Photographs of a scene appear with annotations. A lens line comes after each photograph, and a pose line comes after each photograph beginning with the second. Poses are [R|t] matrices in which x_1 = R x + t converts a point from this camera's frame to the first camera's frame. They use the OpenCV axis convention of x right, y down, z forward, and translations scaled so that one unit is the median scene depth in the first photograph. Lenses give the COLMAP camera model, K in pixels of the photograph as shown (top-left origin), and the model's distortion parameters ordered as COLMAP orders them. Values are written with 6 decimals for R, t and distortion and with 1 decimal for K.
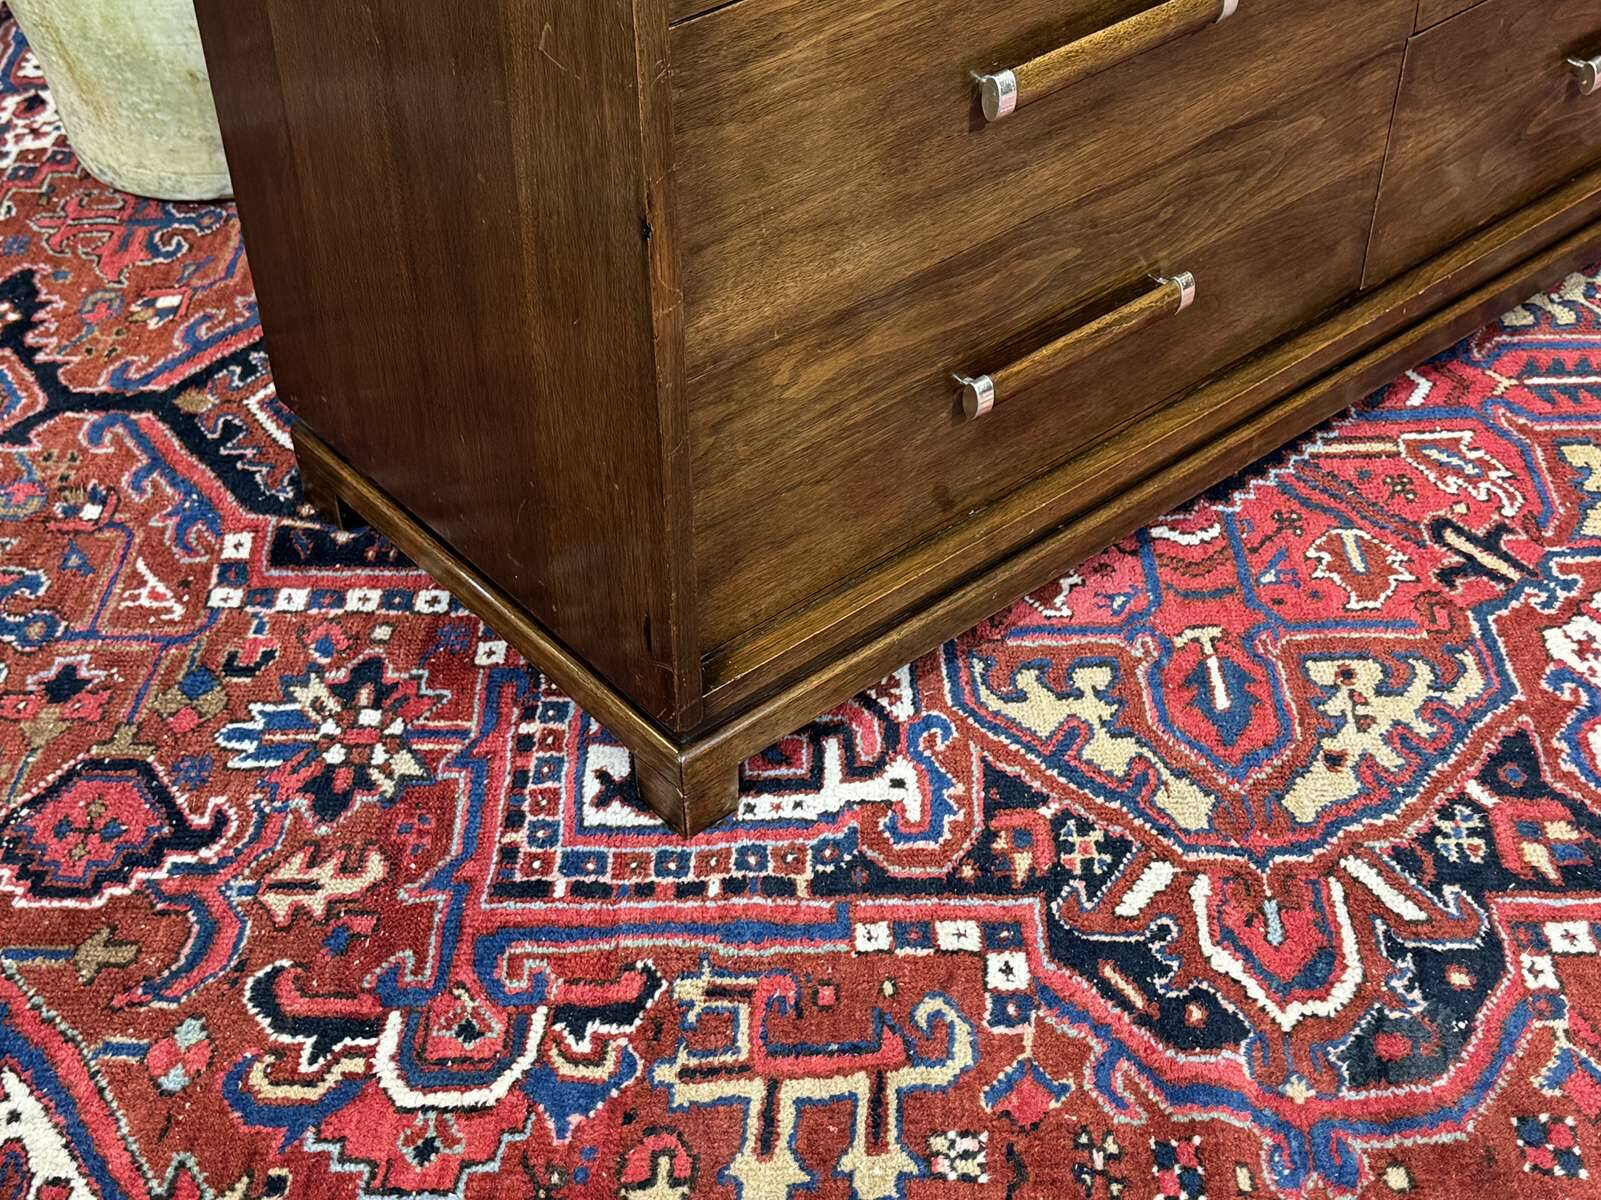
lens RADIAL K [[2149.5, 0, 812.2], [0, 2149.5, 625.7], [0, 0, 1]] dist [0.209789, -0.546362]
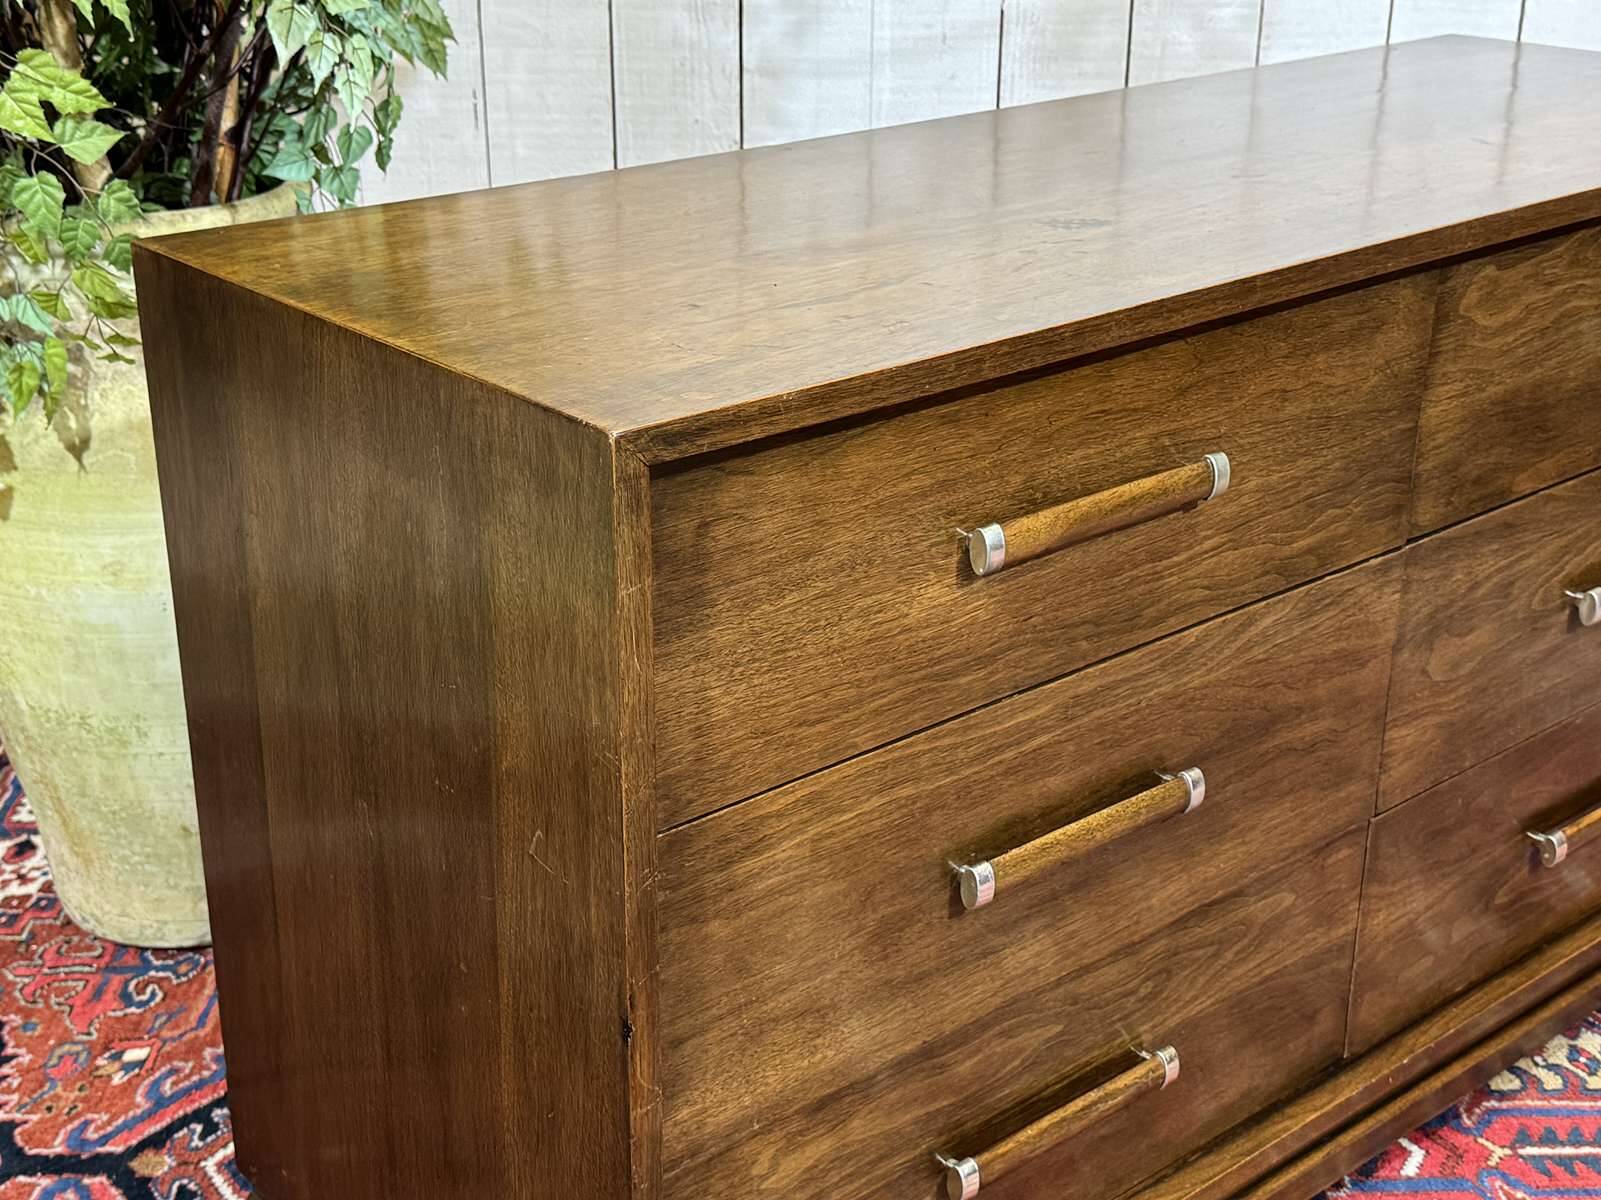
lens RADIAL K [[2149.5, 0, 812.2], [0, 2149.5, 625.7], [0, 0, 1]] dist [0.209789, -0.546362]
pose [[0.999908, 0.008254, 0.010777, -0.003045], [-0.004571, 0.952253, -0.305276, -0.041523], [-0.012782, 0.305199, 0.952203, -0.001629]]
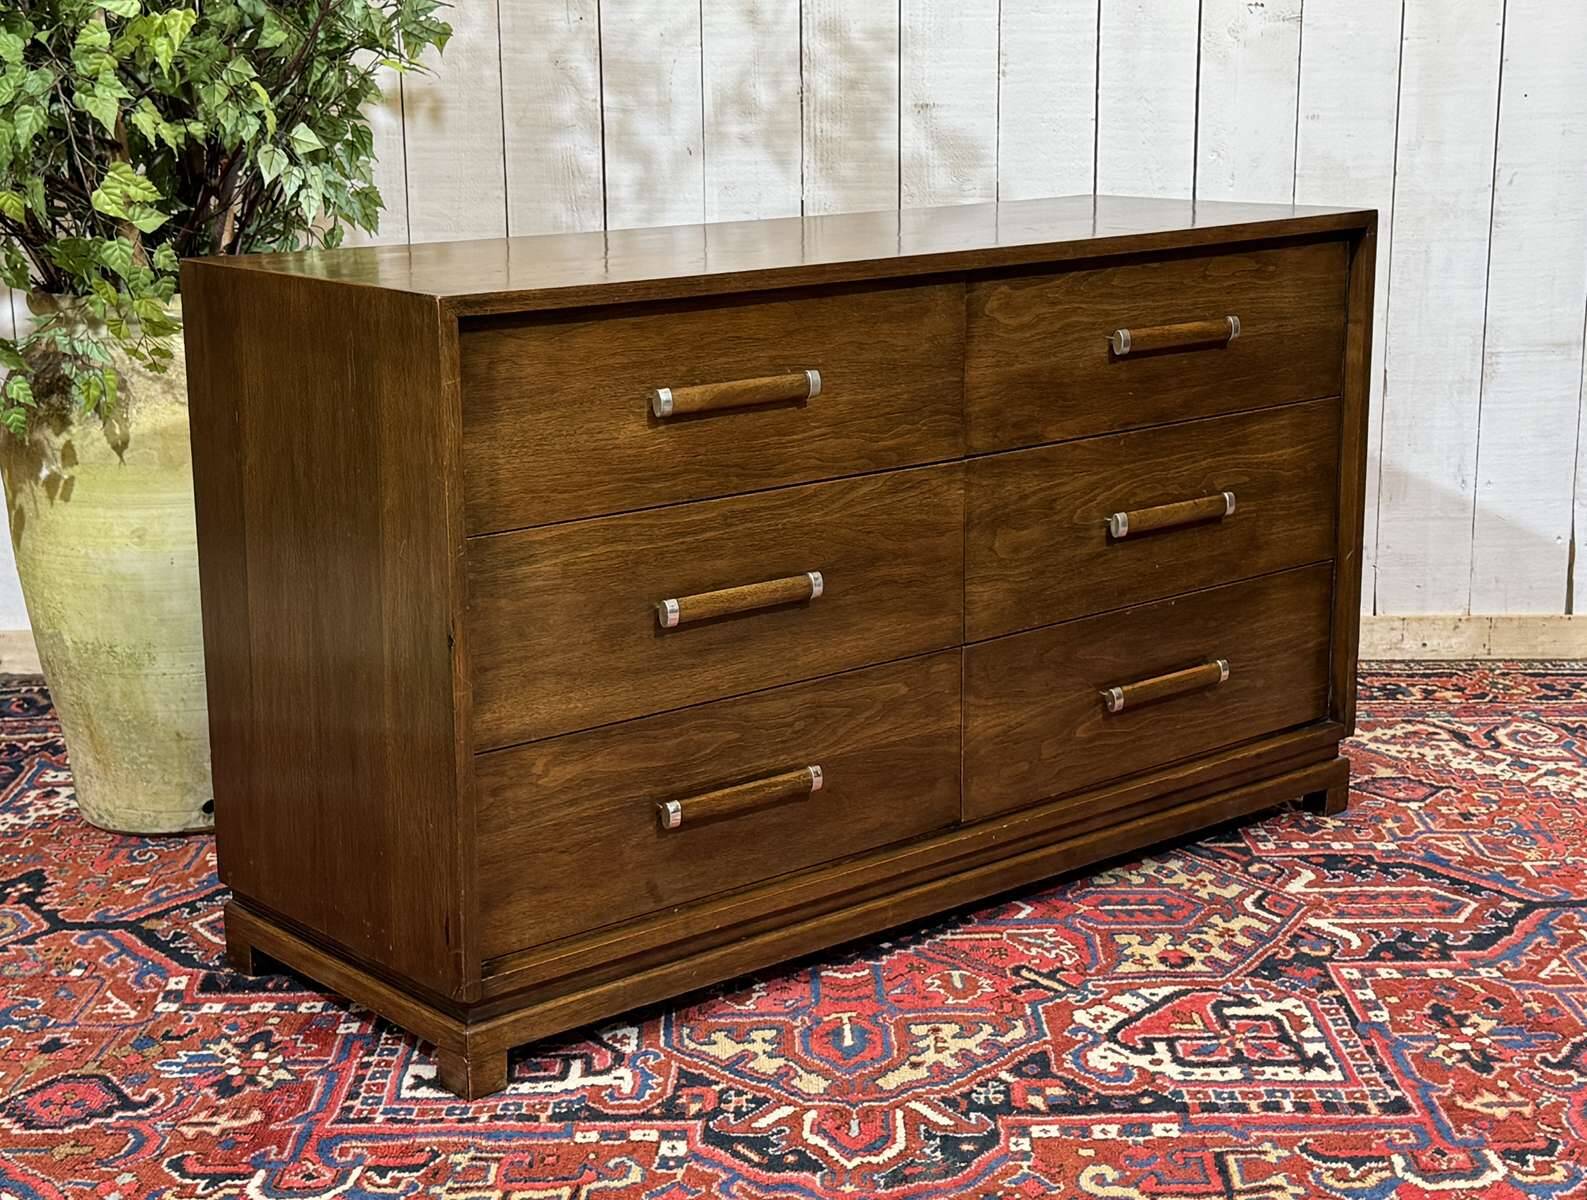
lens RADIAL K [[2490.6, 0, 803.4], [0, 2490.6, 609.2], [0, 0, 1]] dist [0.164240, -0.267768]
pose [[0.999996, -0.002447, 0.001584, 0.157368], [0.002902, 0.886555, -0.462614, 0.557588], [-0.000273, 0.462616, 0.886558, -0.632143]]
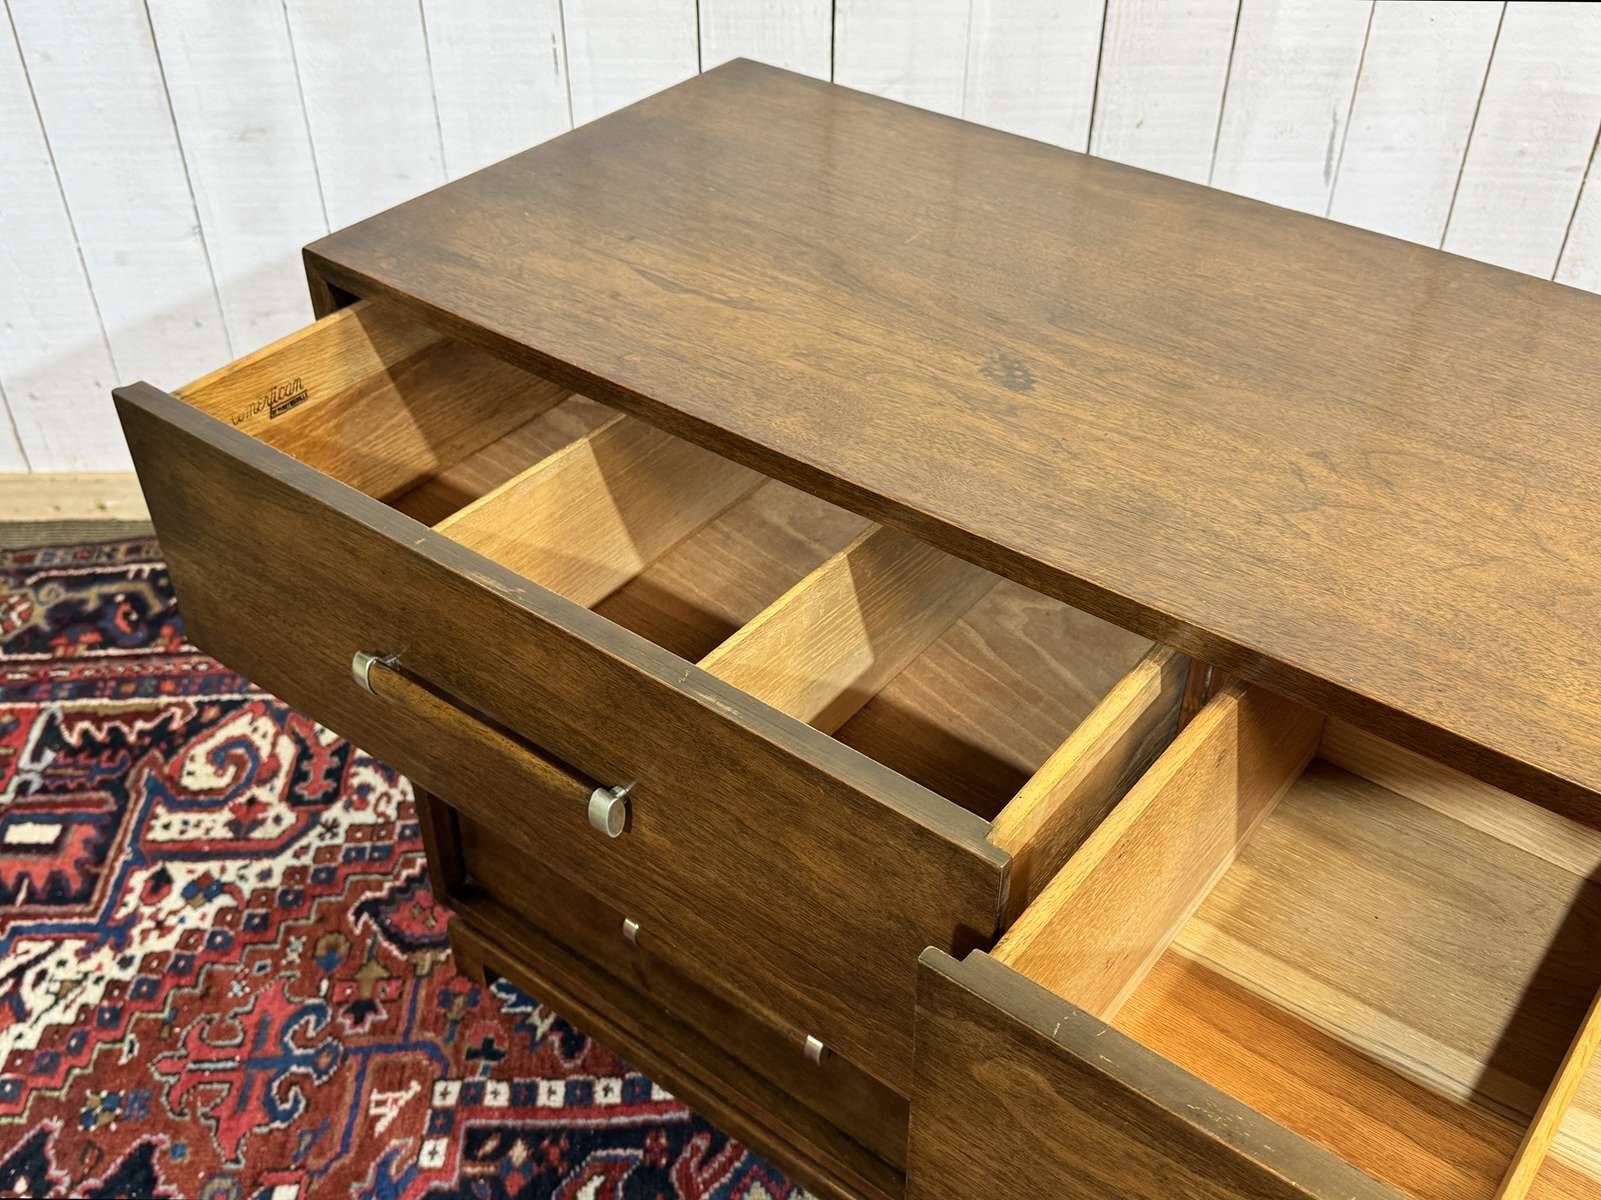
lens RADIAL K [[1615.3, 0, 800.5], [0, 1615.3, 600.0], [0, 0, 1]] dist [0.160354, -0.374529]
pose [[0.999886, -0.000746, 0.015105, -0.088186], [0.001440, 0.998943, -0.045953, -0.488264], [-0.015055, 0.045970, 0.998829, 0.295510]]
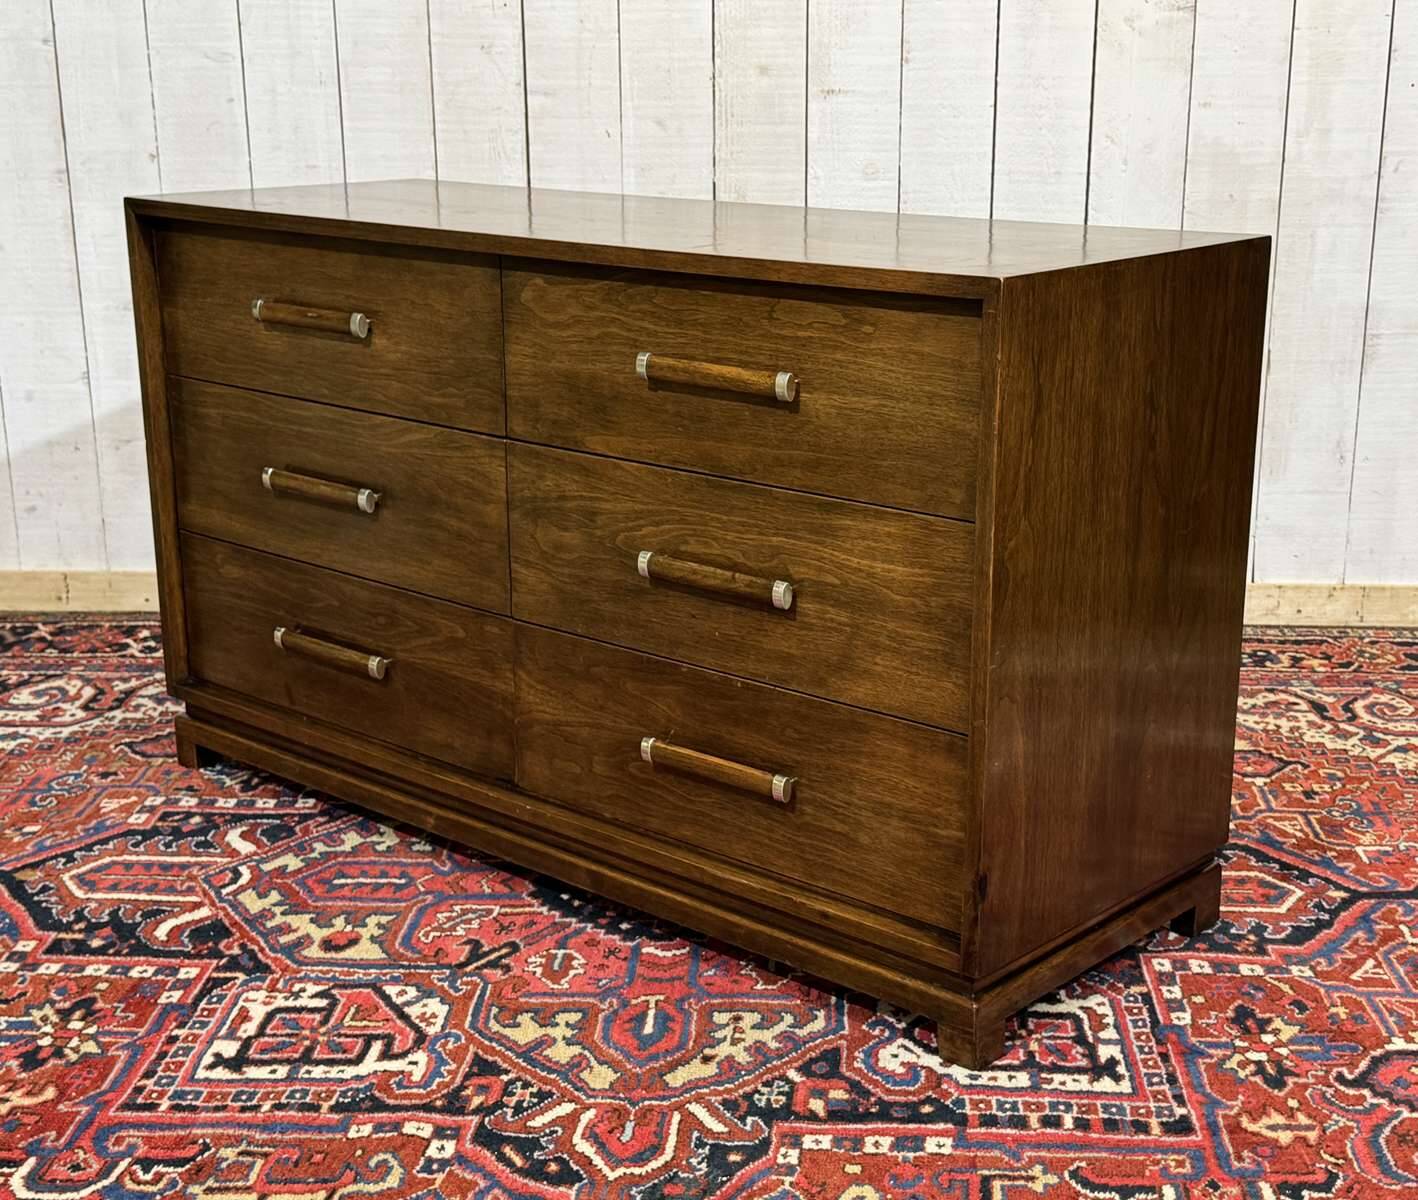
lens RADIAL K [[2069.4, 0, 724.0], [0, 2069.4, 631.9], [0, 0, 1]] dist [0.186772, -0.401218]
pose [[0.997889, 0.020171, -0.061736, 0.324039], [-0.043805, 0.910823, -0.410465, 0.370437], [0.047951, 0.412303, 0.909784, -0.407082]]
